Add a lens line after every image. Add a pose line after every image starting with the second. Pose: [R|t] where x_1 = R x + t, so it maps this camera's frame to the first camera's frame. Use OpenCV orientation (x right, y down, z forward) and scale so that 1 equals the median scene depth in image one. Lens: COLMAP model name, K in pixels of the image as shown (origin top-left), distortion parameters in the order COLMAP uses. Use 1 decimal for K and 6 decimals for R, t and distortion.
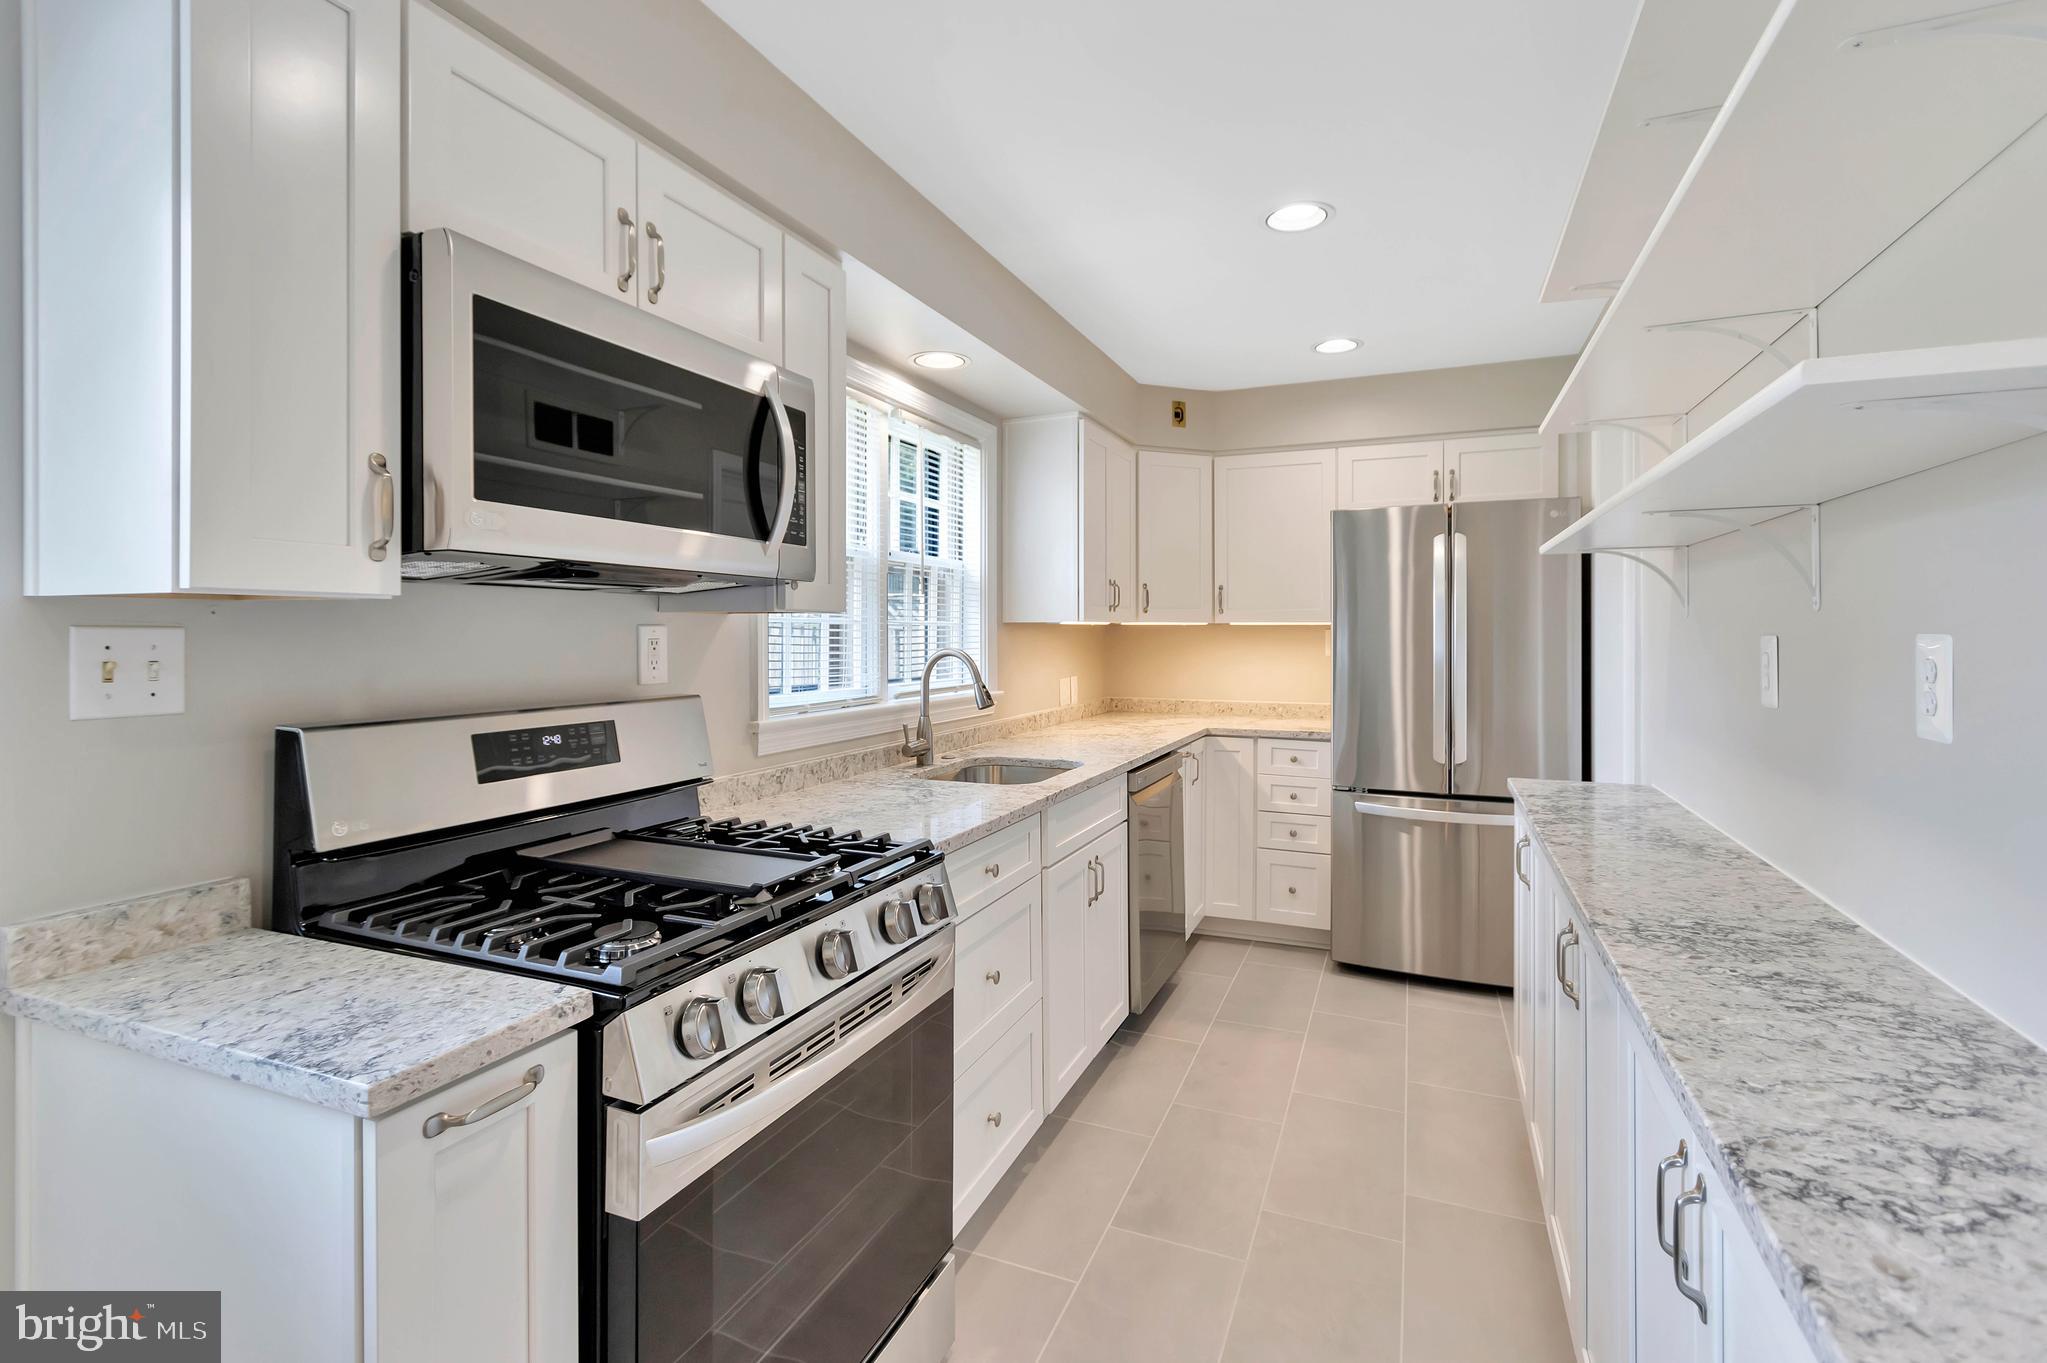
lens RADIAL K [[949.3, 0, 1021.4], [0, 949.3, 630.4], [0, 0, 1]] dist [0.008996, -0.004486]
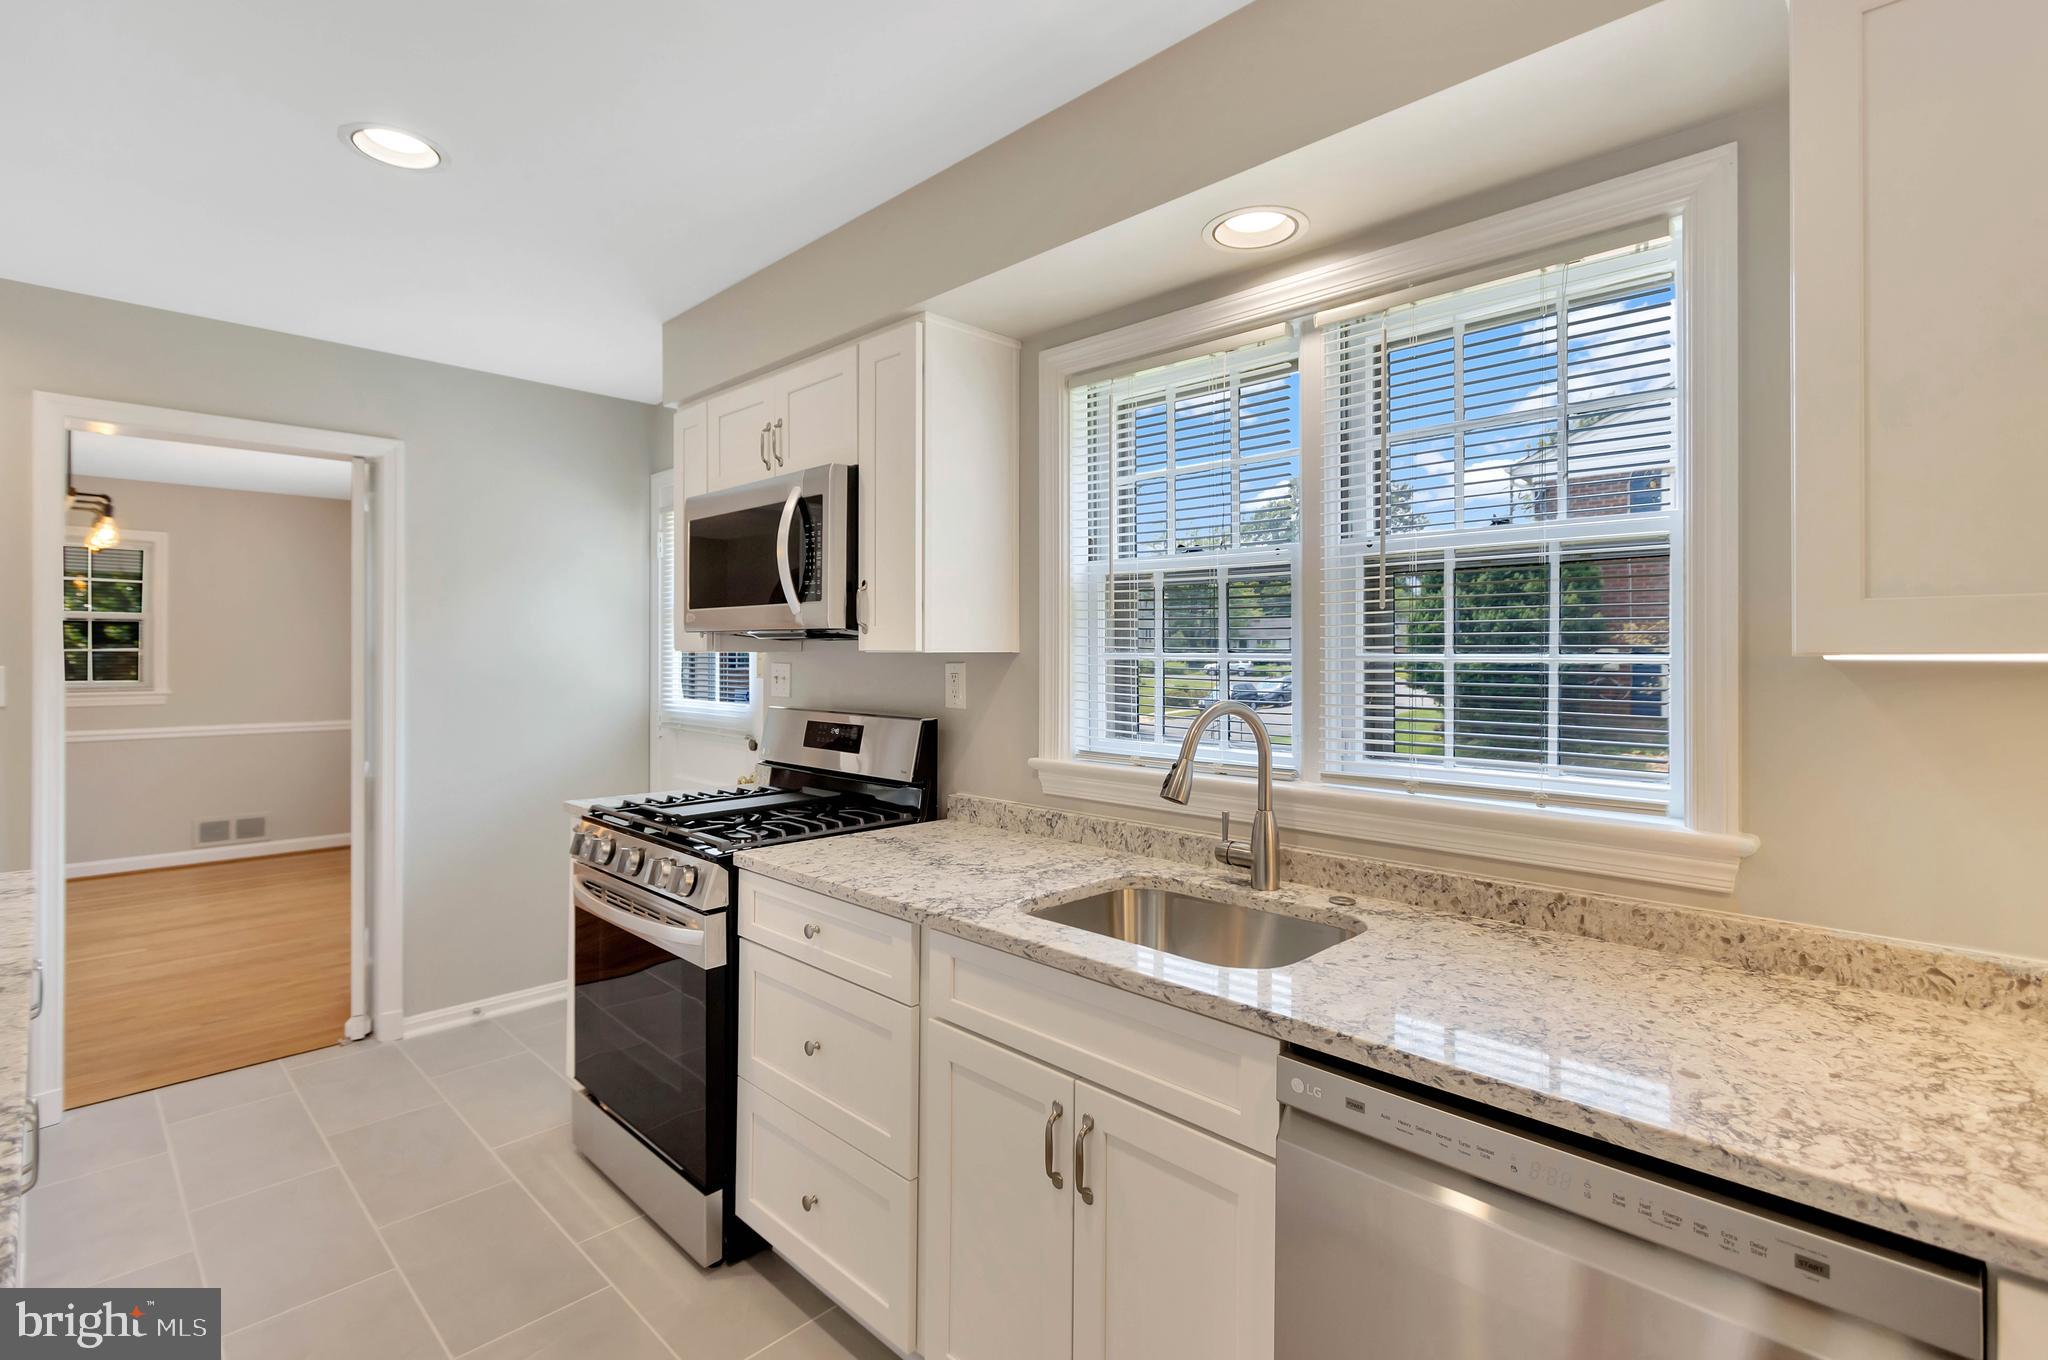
lens RADIAL K [[945.8, 0, 1025.5], [0, 945.8, 659.3], [0, 0, 1]] dist [0.002605, -0.000131]
pose [[-0.388462, -0.001283, -0.921464, 0.910474], [0.002646, 0.999993, -0.002507, -0.007679], [0.921461, -0.003412, -0.388456, 1.935032]]
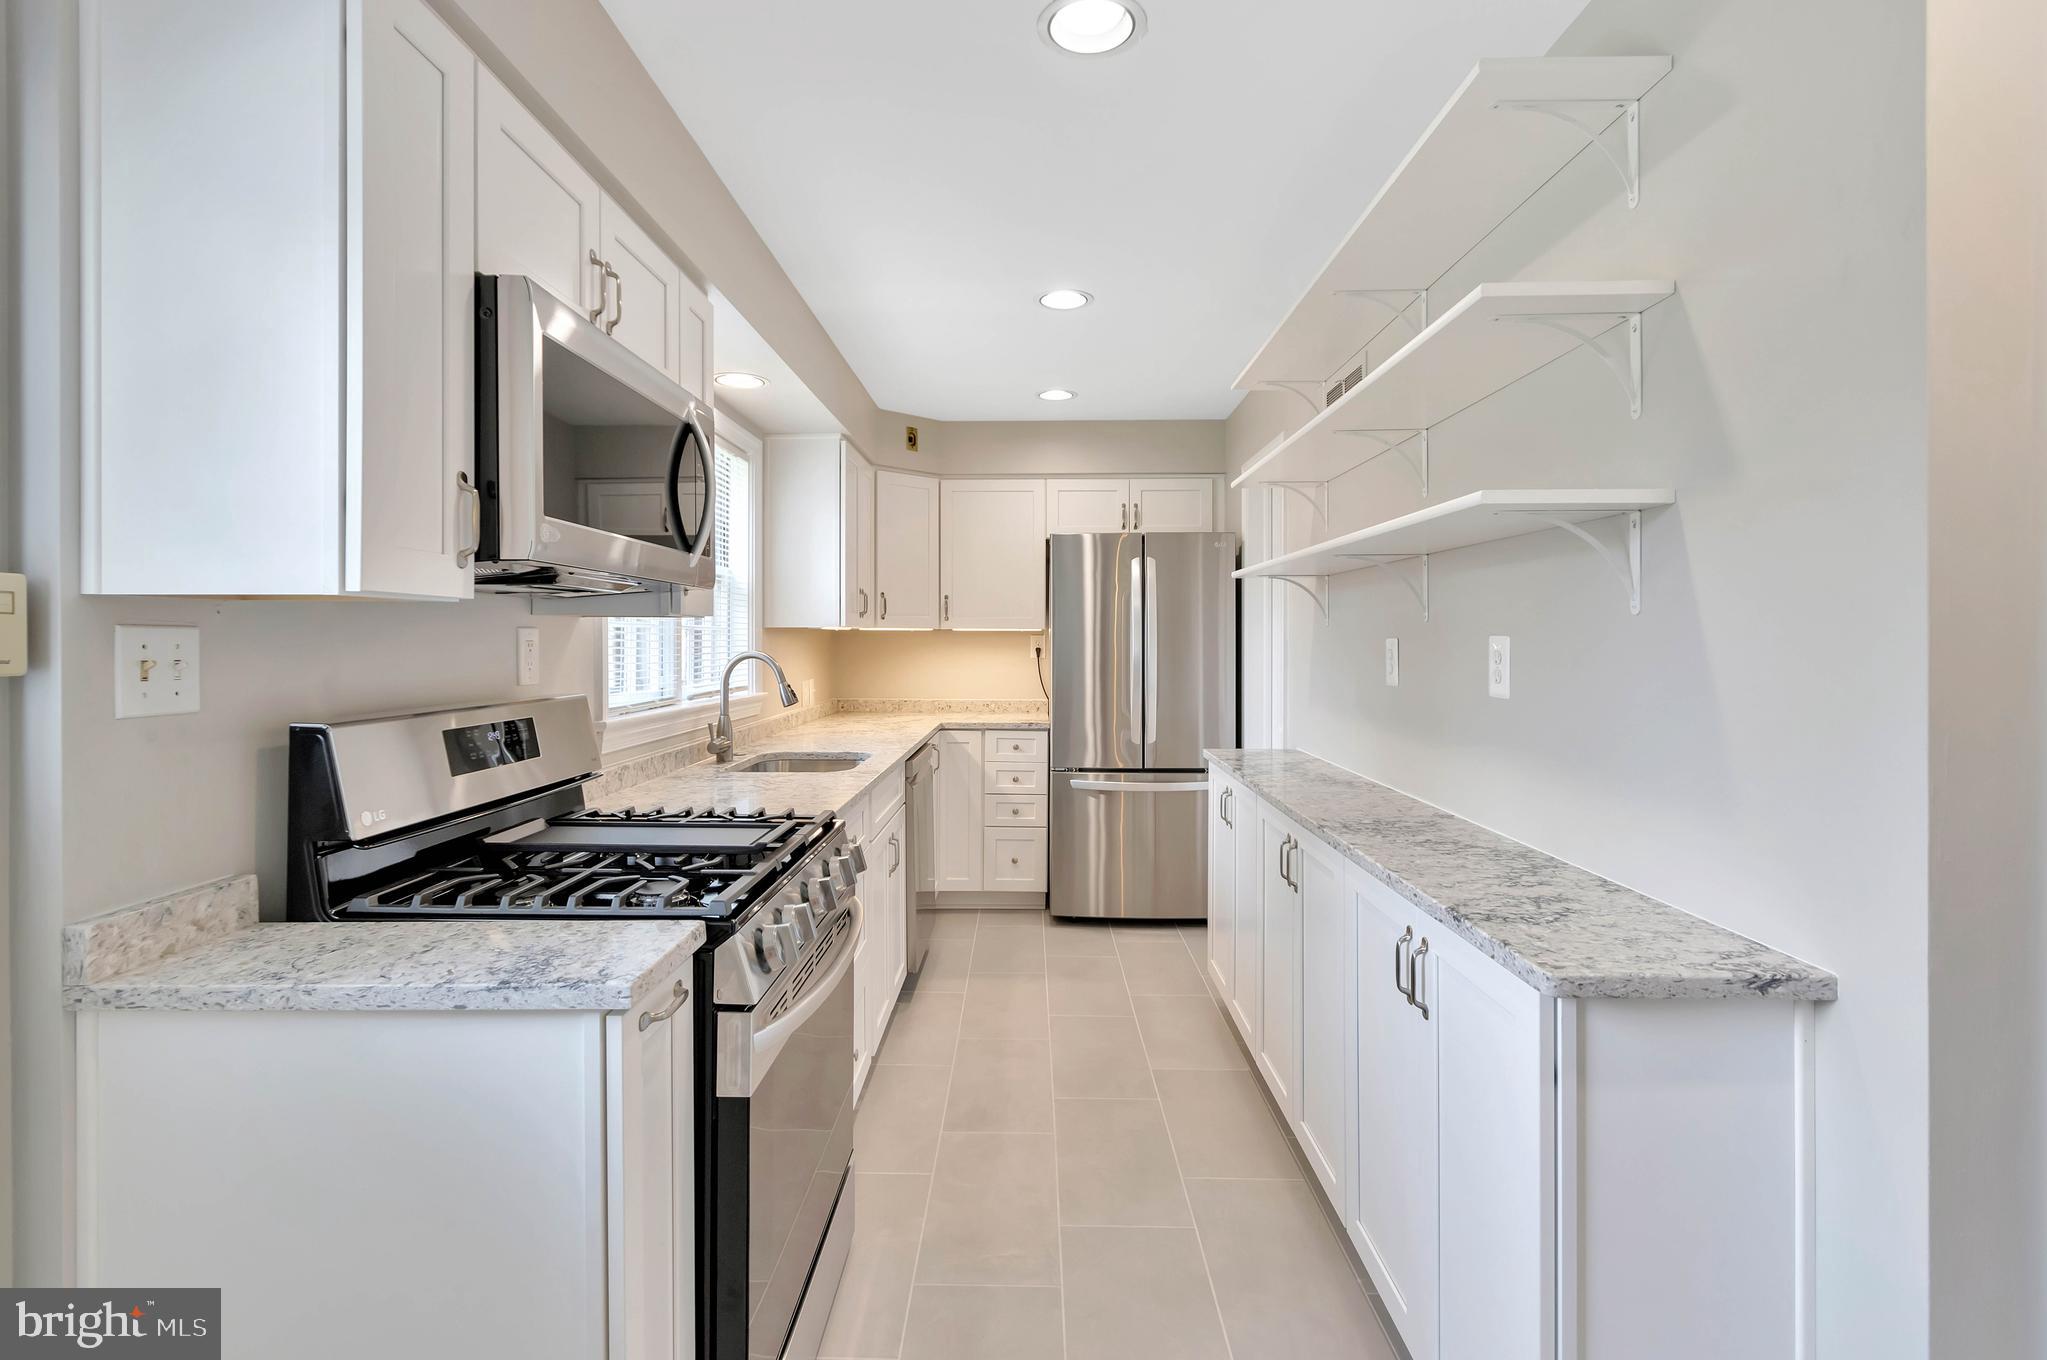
lens RADIAL K [[964.3, 0, 1015.4], [0, 964.3, 635.2], [0, 0, 1]] dist [0.006184, -0.000190]
pose [[0.928075, 0.002086, 0.372386, -0.352778], [-0.001316, 0.999996, -0.002322, 0.005278], [-0.372390, 0.001665, 0.928075, -0.206817]]
